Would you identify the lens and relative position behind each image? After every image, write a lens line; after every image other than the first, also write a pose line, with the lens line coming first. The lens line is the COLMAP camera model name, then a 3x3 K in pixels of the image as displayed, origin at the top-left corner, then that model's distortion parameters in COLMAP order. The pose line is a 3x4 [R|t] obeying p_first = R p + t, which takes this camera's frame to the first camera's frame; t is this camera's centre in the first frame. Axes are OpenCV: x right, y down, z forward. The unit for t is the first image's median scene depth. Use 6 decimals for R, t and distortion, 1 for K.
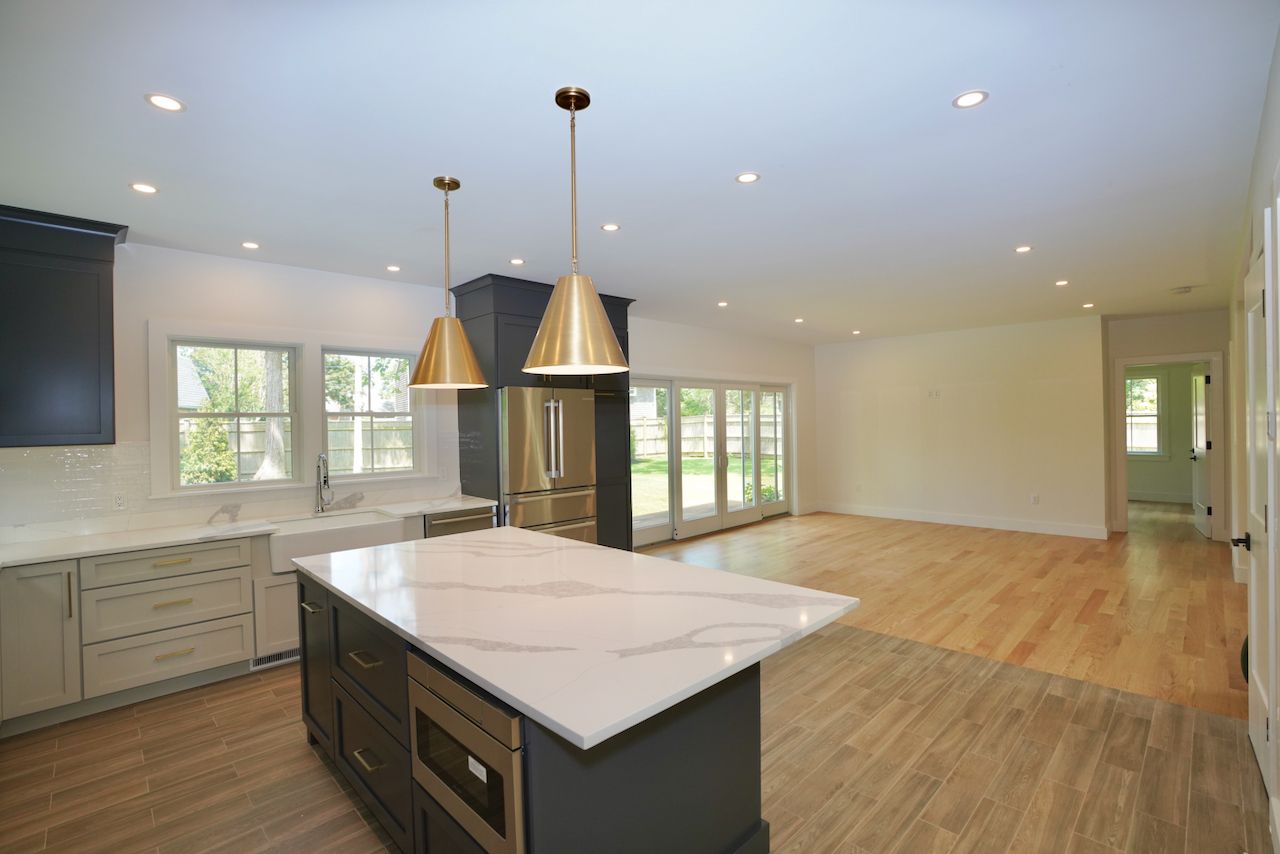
lens RADIAL K [[585.9, 0, 647.9], [0, 585.9, 424.3], [0, 0, 1]] dist [-0.072502, 0.026919]
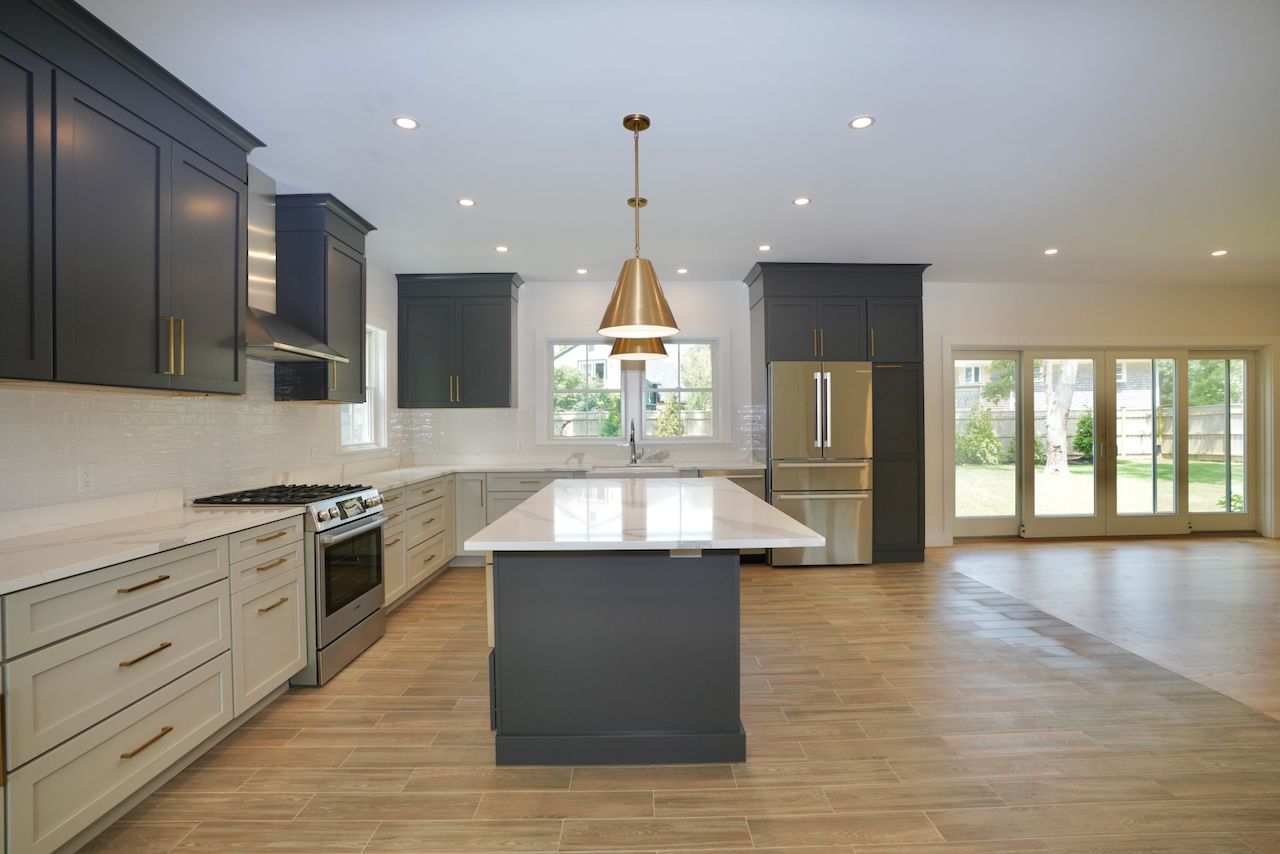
lens RADIAL K [[585.9, 0, 647.9], [0, 585.9, 424.3], [0, 0, 1]] dist [-0.072502, 0.026919]
pose [[0.723900, 0.013595, -0.689771, 0.376296], [-0.007533, 0.999902, 0.011801, 0.045524], [0.689863, -0.003347, 0.723932, 0.037445]]
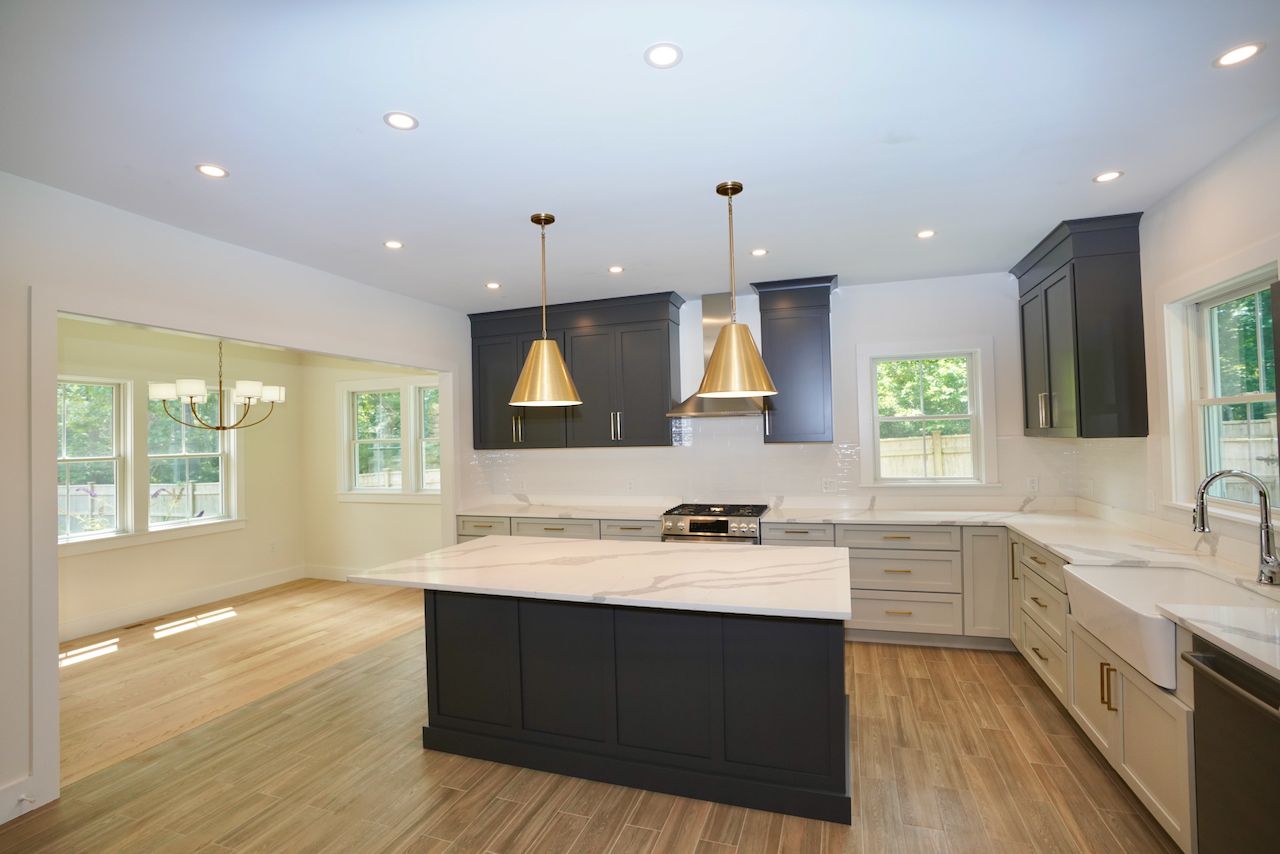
lens RADIAL K [[585.9, 0, 647.9], [0, 585.9, 424.3], [0, 0, 1]] dist [-0.072502, 0.026919]
pose [[-0.893223, 0.028522, -0.448709, 0.148853], [0.037849, 0.999213, -0.011828, -0.005362], [0.448018, -0.027548, -0.893600, 1.165995]]
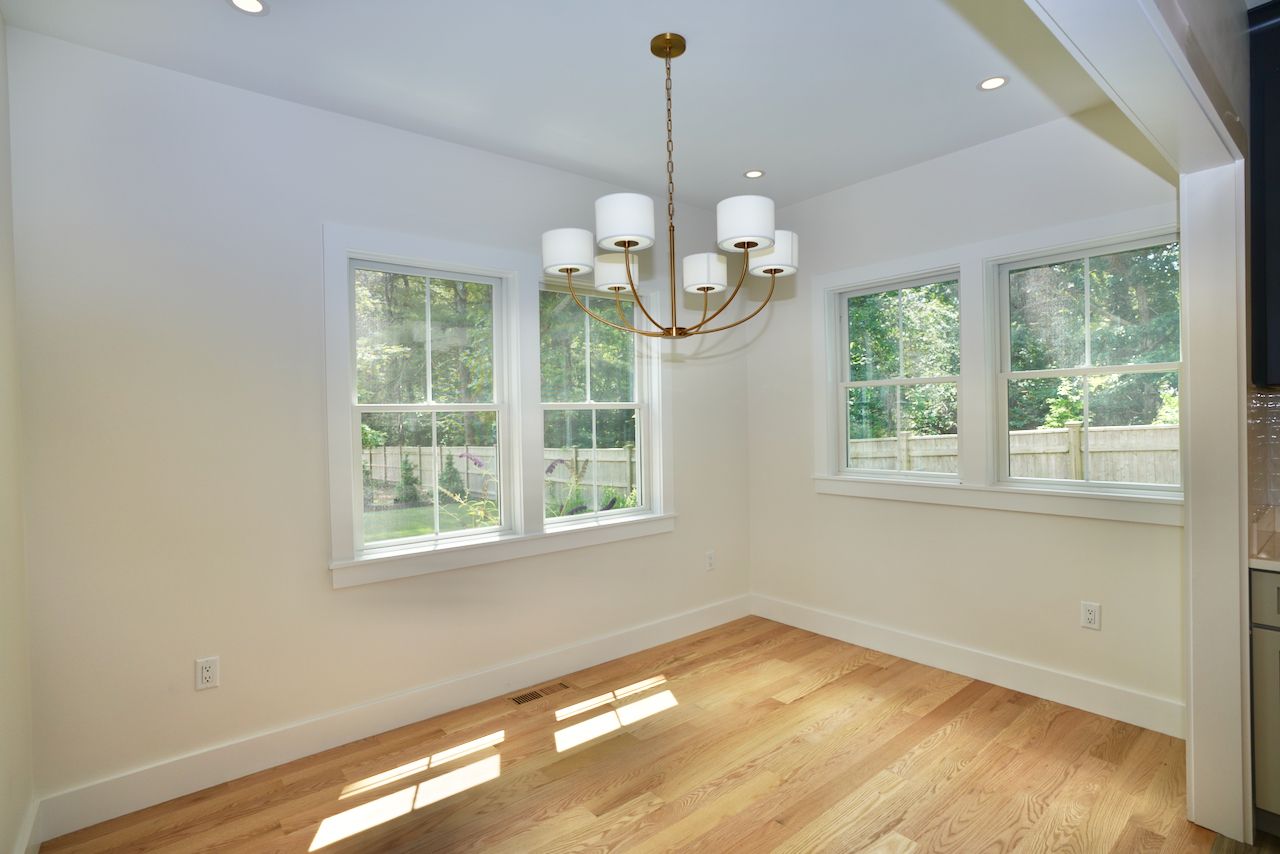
lens RADIAL K [[592.6, 0, 644.5], [0, 592.6, 422.8], [0, 0, 1]] dist [-0.057996, 0.018669]
pose [[-0.995970, 0.032681, 0.083523, 0.368150], [0.033798, 0.999357, 0.011994, 0.025603], [-0.083077, 0.014769, -0.996434, 0.367604]]
